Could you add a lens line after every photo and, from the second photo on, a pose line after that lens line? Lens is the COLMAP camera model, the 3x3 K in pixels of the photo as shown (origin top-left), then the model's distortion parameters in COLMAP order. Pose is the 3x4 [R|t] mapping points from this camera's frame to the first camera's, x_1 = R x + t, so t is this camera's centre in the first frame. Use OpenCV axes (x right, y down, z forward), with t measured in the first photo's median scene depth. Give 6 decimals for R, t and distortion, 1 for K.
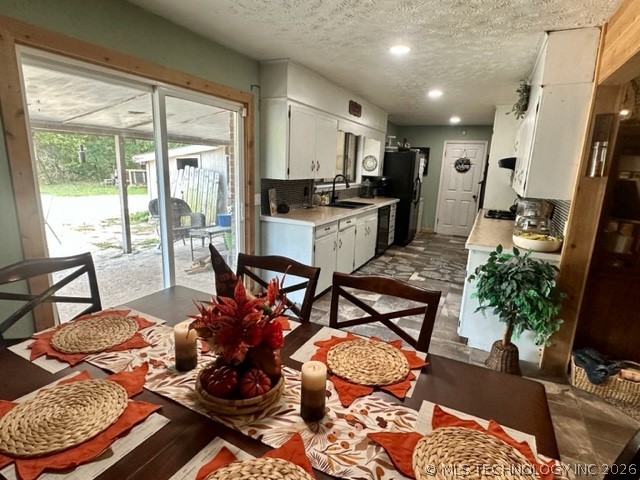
lens RADIAL K [[342.4, 0, 321.6], [0, 342.4, 240.4], [0, 0, 1]] dist [-0.011209, -0.000268]
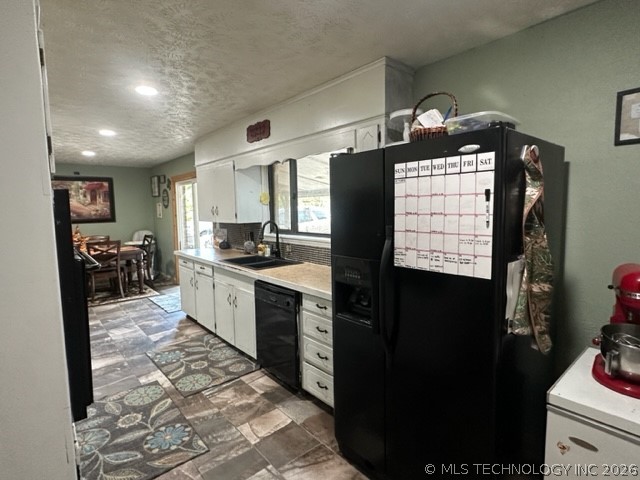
lens RADIAL K [[342.4, 0, 321.6], [0, 342.4, 240.4], [0, 0, 1]] dist [-0.011209, -0.000268]
pose [[-0.390927, 0.055552, -0.918744, 0.693011], [-0.199422, 0.969354, 0.143467, -0.280402], [0.898558, 0.239303, -0.367869, 1.384360]]
